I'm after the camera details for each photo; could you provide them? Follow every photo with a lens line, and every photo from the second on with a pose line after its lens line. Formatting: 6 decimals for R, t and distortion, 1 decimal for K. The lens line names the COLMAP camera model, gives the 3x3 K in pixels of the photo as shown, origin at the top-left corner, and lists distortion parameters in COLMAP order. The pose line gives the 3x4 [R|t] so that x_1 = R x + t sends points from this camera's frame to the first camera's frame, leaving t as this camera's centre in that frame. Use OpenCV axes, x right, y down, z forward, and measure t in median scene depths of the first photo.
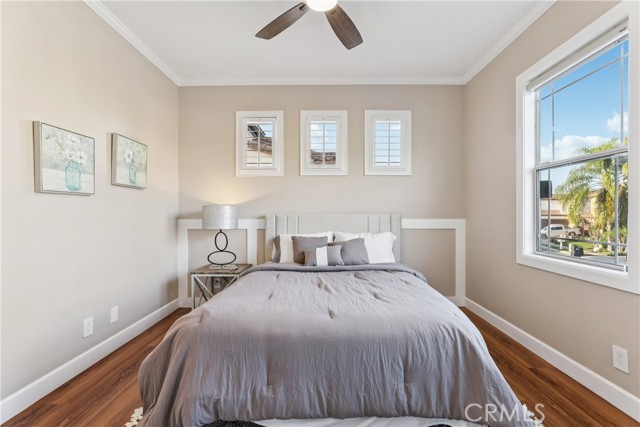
lens RADIAL K [[304.2, 0, 322.6], [0, 304.2, 216.0], [0, 0, 1]] dist [-0.025635, 0.017909]
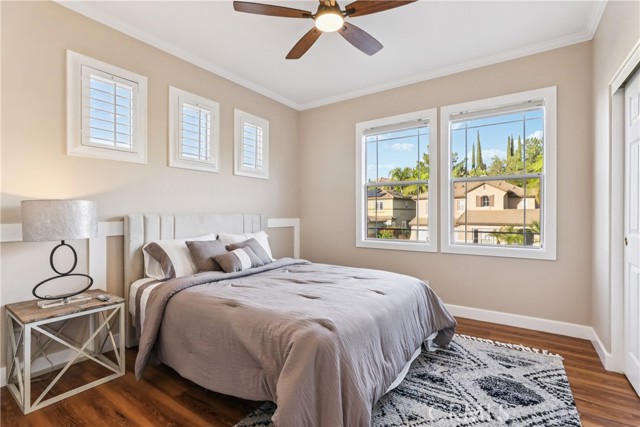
lens RADIAL K [[304.2, 0, 322.6], [0, 304.2, 216.0], [0, 0, 1]] dist [-0.025635, 0.017909]
pose [[0.556715, -0.004021, 0.830694, -0.524033], [0.005148, 0.999986, 0.001390, -0.001124], [-0.830687, 0.003502, 0.556728, 0.223067]]
